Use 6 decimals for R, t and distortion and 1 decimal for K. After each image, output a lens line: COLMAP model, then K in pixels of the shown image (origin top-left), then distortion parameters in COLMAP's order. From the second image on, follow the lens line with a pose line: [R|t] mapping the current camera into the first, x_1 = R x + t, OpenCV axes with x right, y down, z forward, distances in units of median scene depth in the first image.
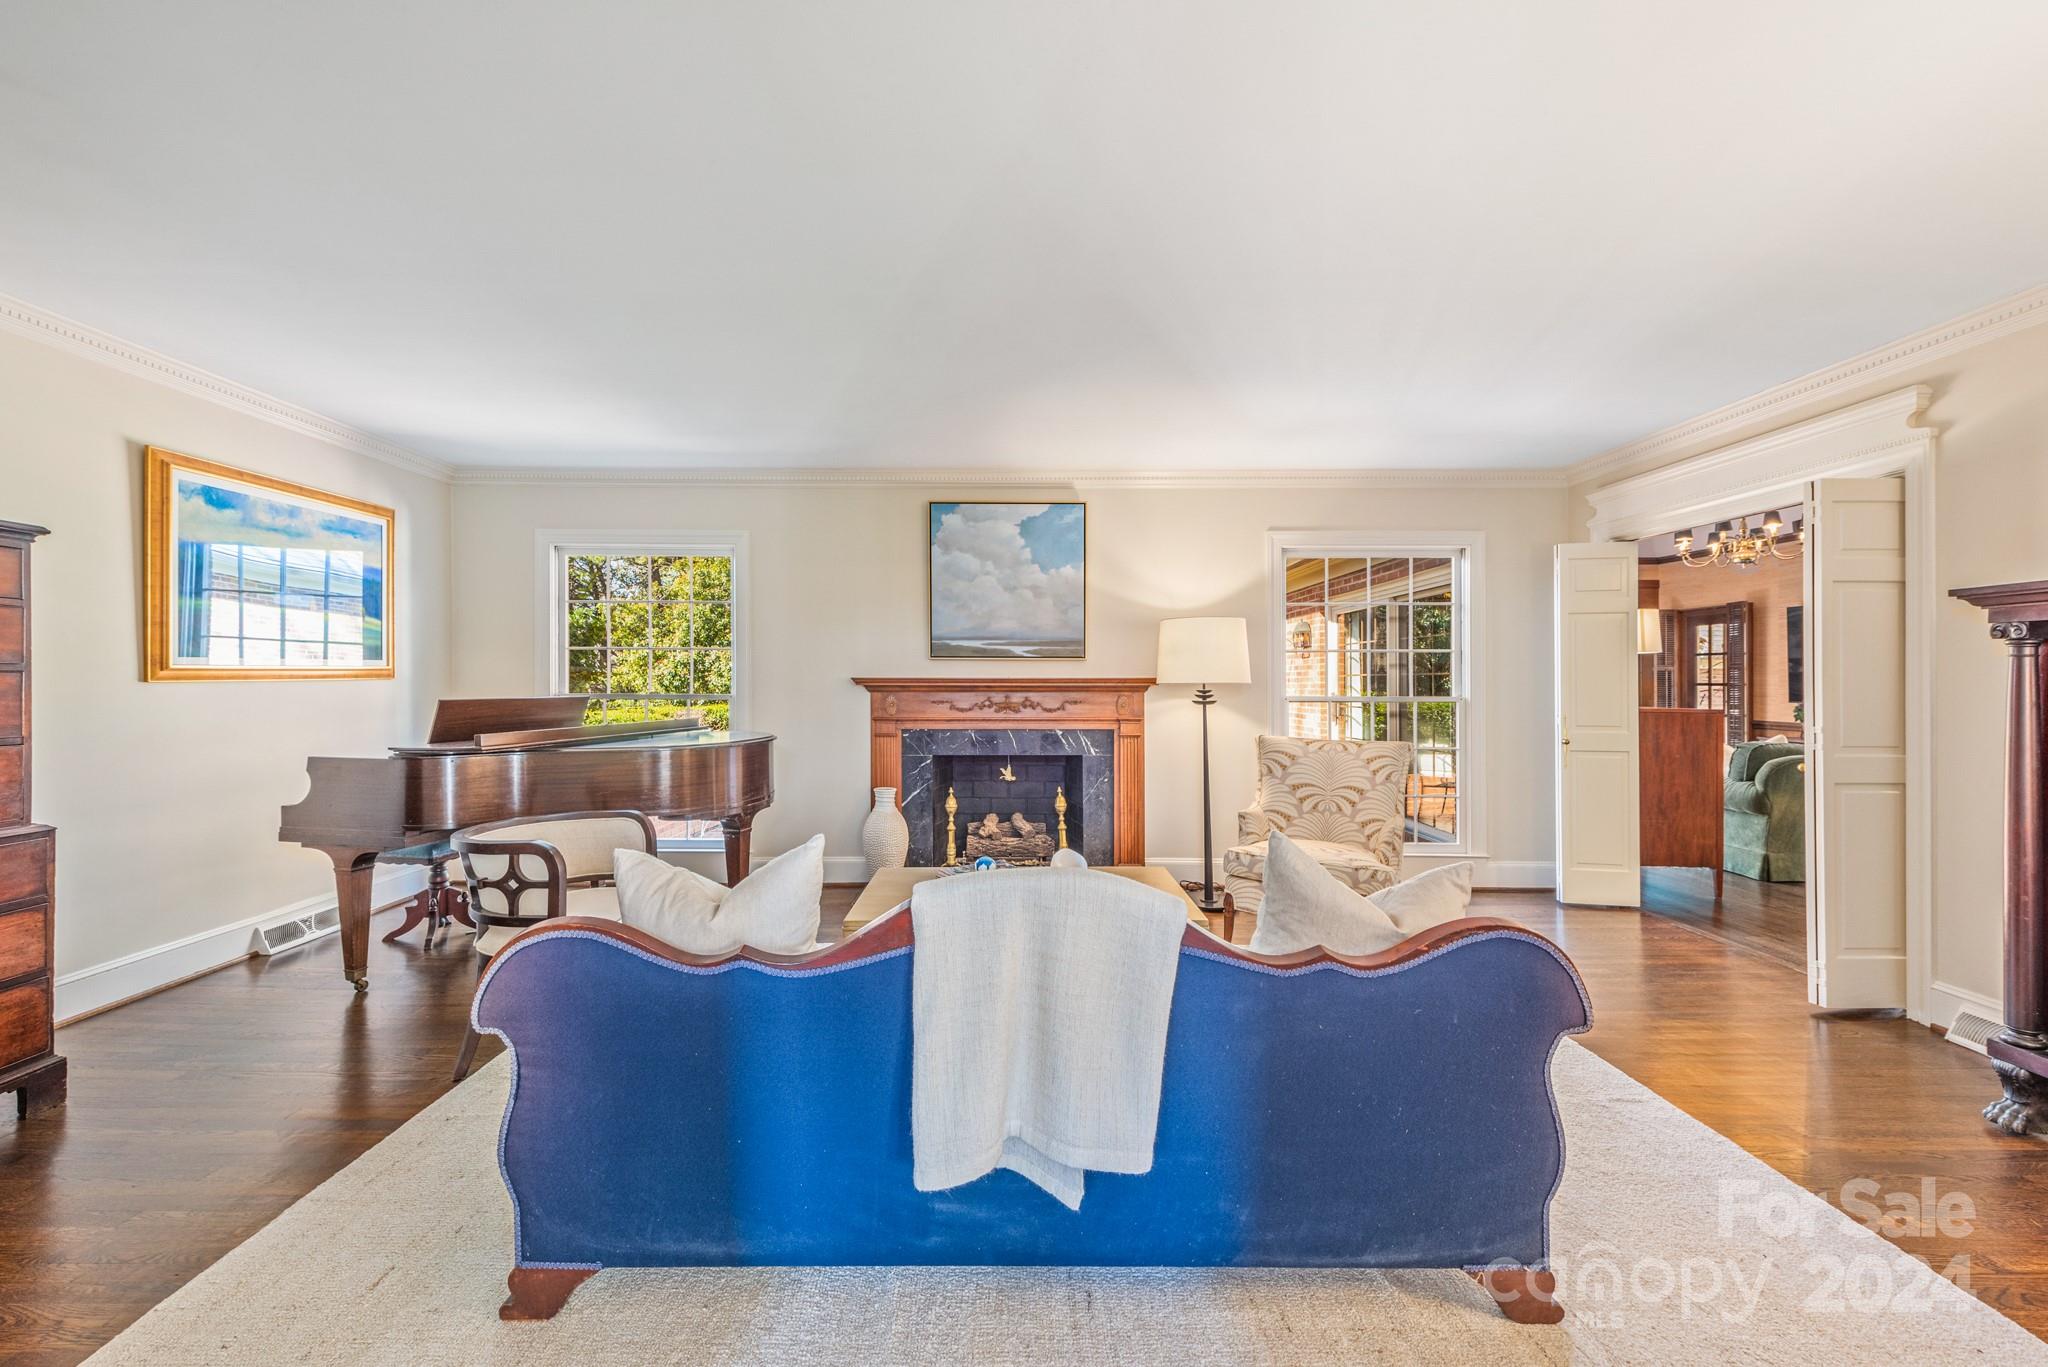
lens RADIAL K [[802.3, 0, 986.3], [0, 802.3, 681.1], [0, 0, 1]] dist [0.006989, -0.000572]
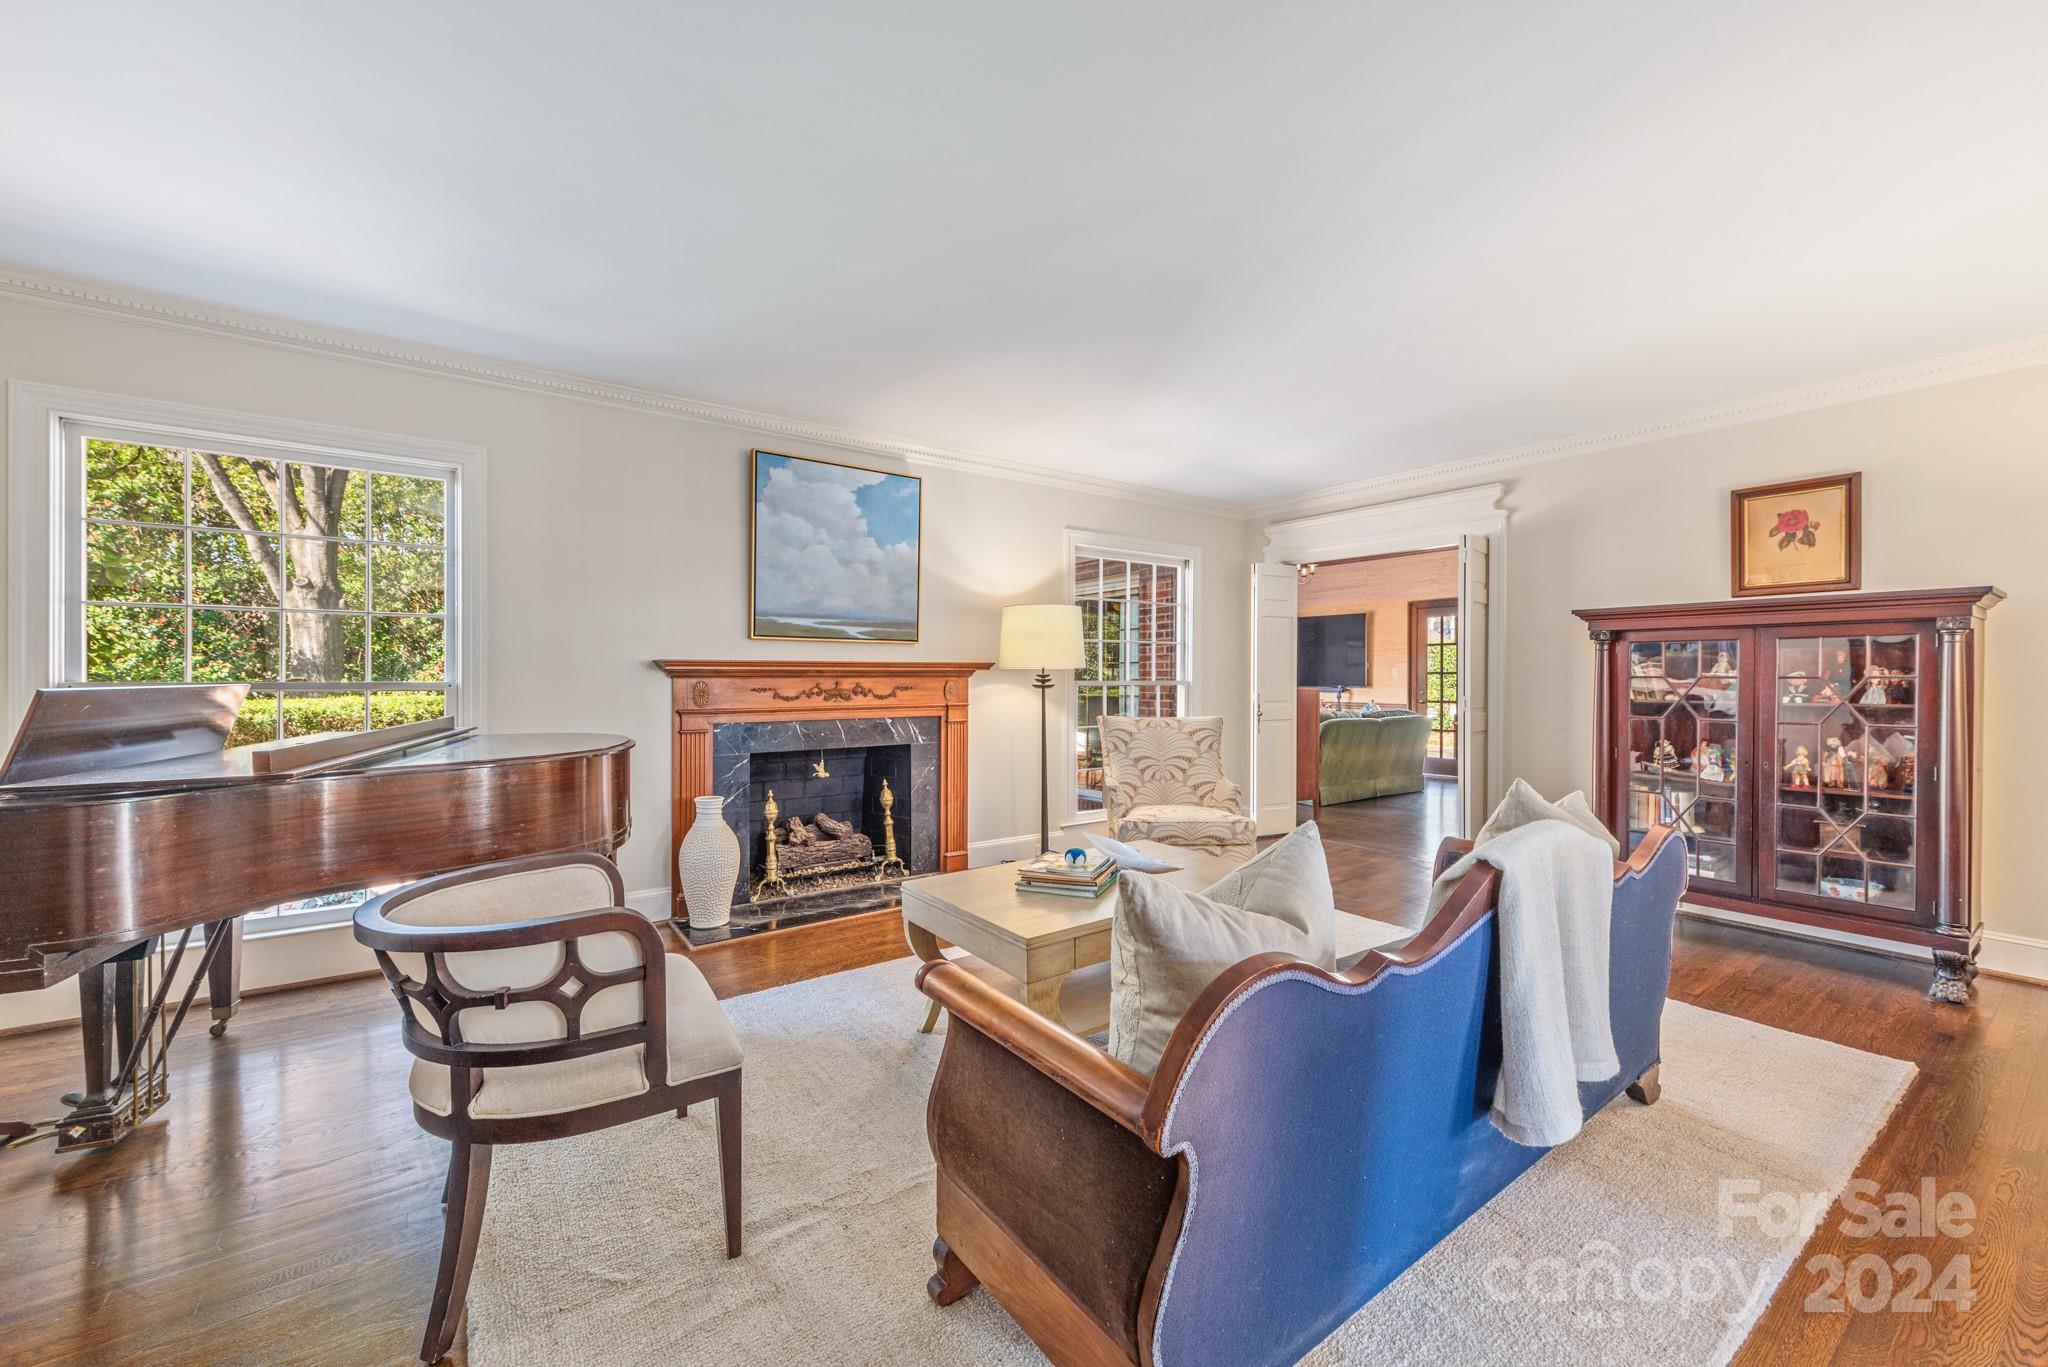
lens RADIAL K [[802.3, 0, 1030.8], [0, 802.3, 676.6], [0, 0, 1]] dist [0.006989, -0.000572]
pose [[0.804007, -0.002399, 0.594615, -0.336240], [-0.000287, 0.999990, 0.004422, 0.008551], [-0.594620, -0.003725, 0.803998, 0.156308]]
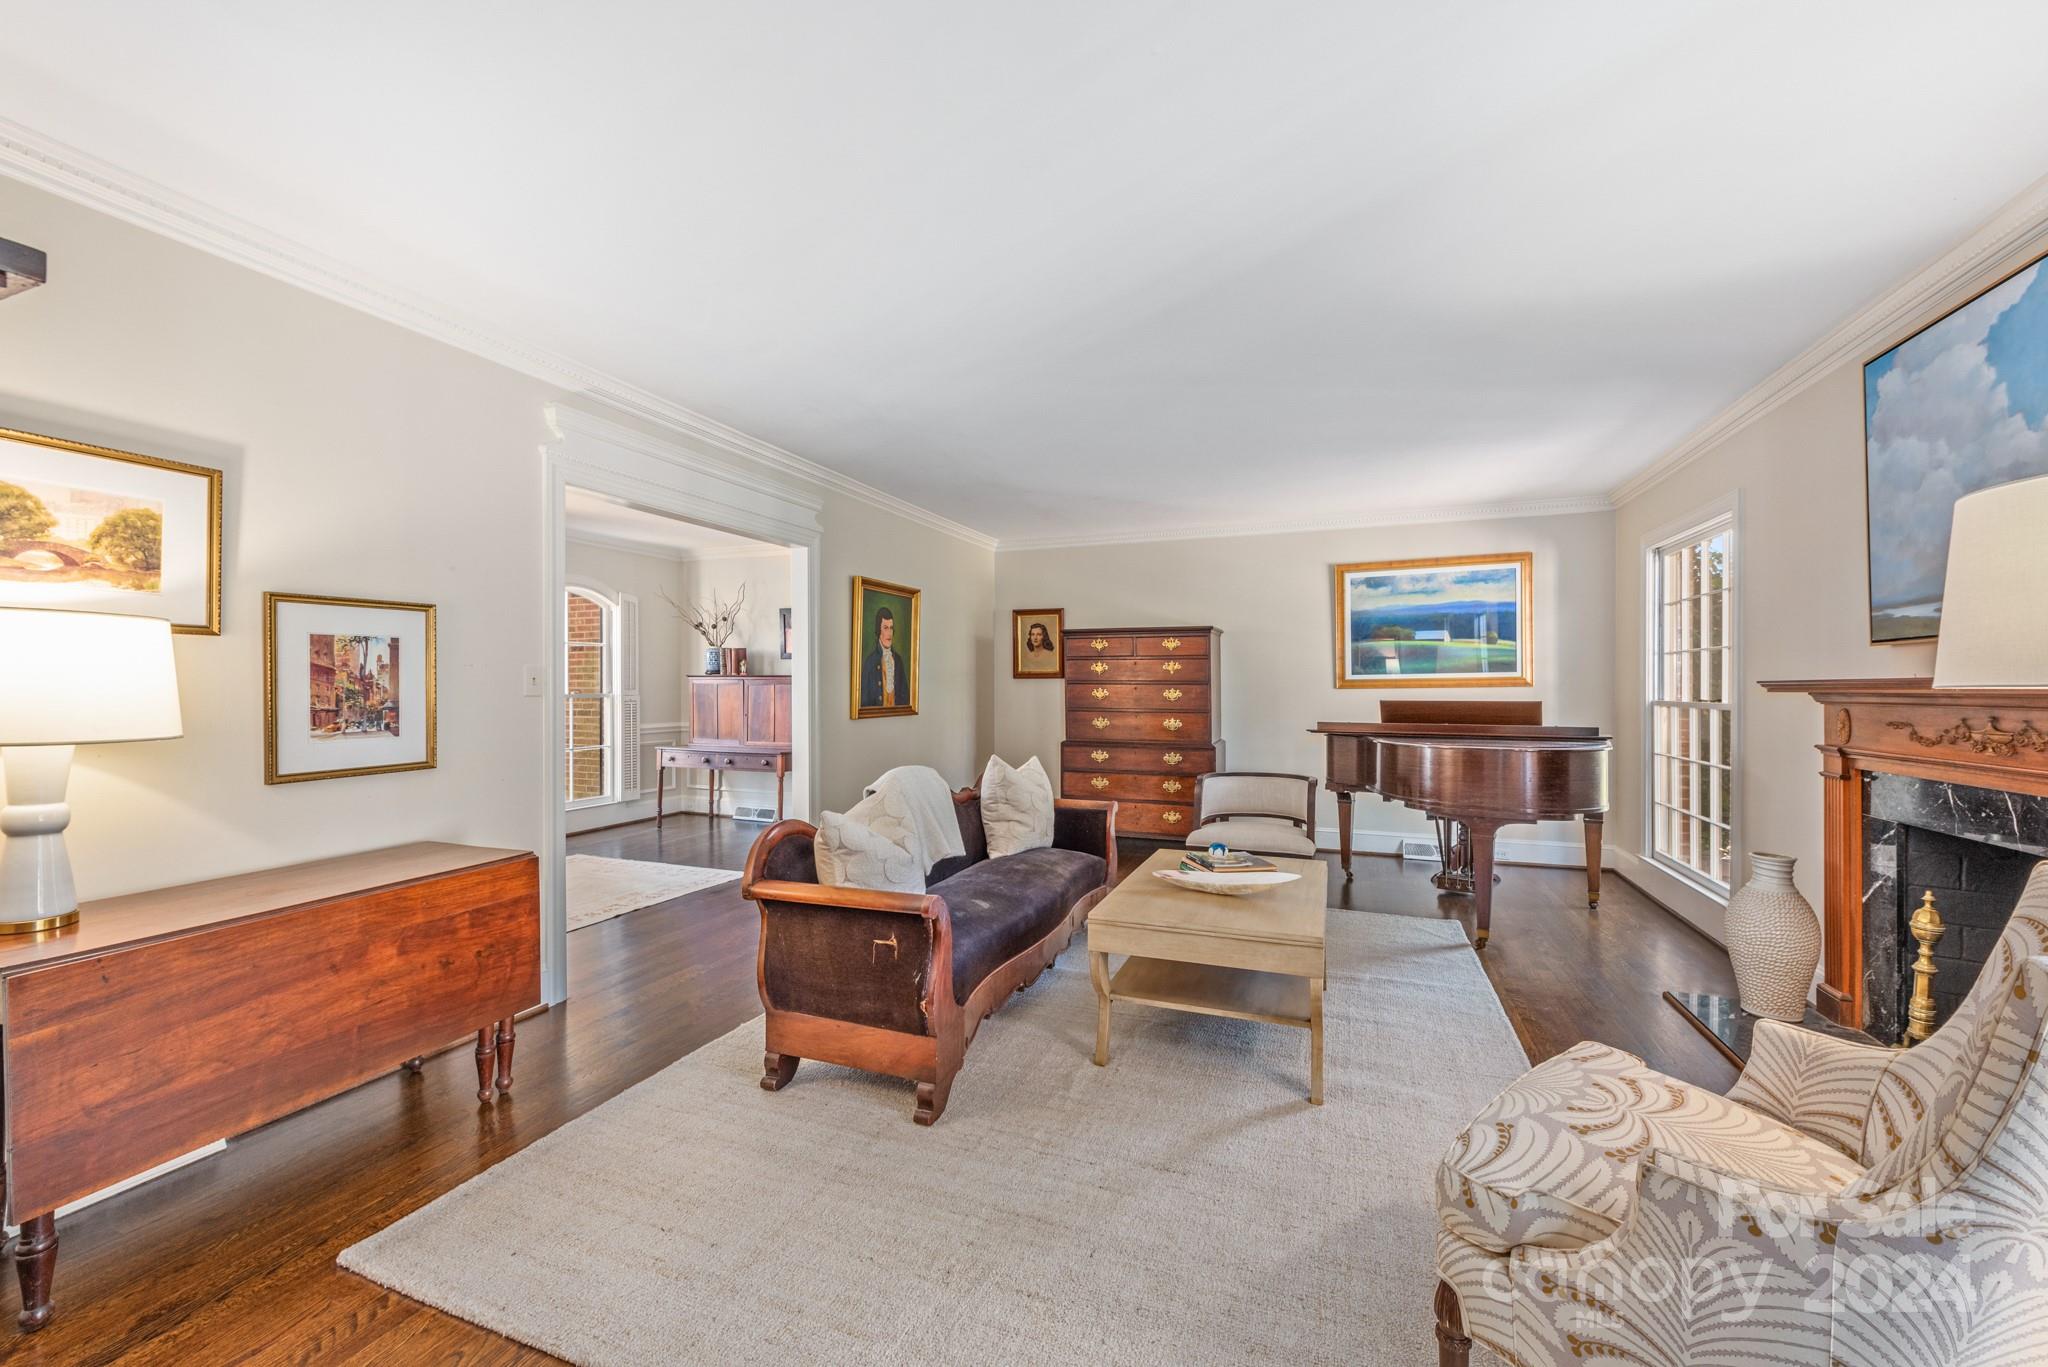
lens RADIAL K [[802.3, 0, 1021.2], [0, 802.3, 696.8], [0, 0, 1]] dist [0.006989, -0.000572]
pose [[-0.366759, 0.006343, -0.930294, 0.665865], [-0.003923, 0.999957, 0.008364, 0.005155], [0.930308, 0.006717, -0.366718, 0.660427]]
